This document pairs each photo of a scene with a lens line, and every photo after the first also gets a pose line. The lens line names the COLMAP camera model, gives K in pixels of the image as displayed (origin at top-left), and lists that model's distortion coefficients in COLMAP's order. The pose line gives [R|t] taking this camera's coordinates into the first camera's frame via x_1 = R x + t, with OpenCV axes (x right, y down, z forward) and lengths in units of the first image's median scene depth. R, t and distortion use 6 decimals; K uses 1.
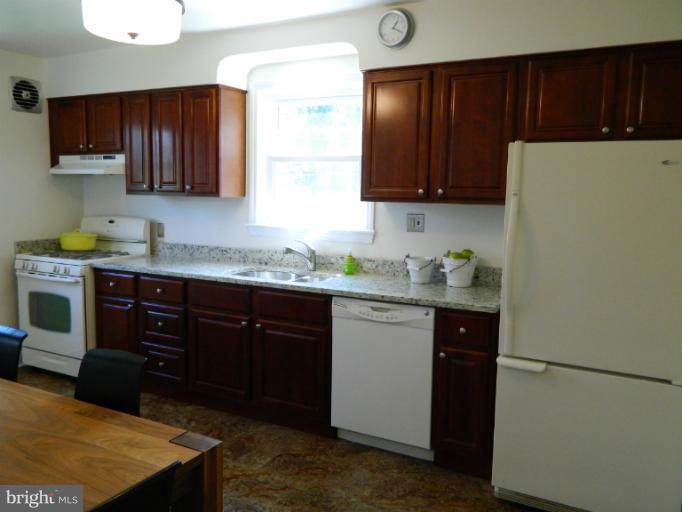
lens RADIAL K [[565.0, 0, 340.9], [0, 565.0, 256.2], [0, 0, 1]] dist [0.003643, 0.005724]
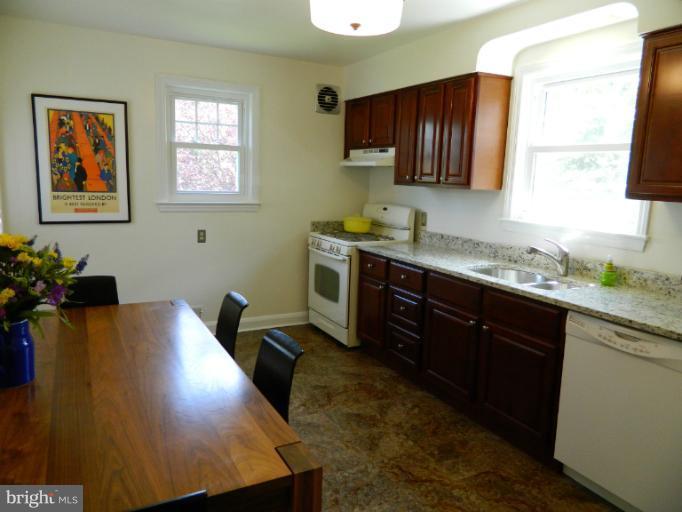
lens RADIAL K [[504.9, 0, 340.8], [0, 504.9, 254.5], [0, 0, 1]] dist [0.007615, 0.004436]
pose [[0.831492, 0.097755, -0.546869, 0.090181], [-0.083044, 0.995207, 0.051633, -0.019239], [0.549295, 0.002482, 0.835625, 0.147951]]
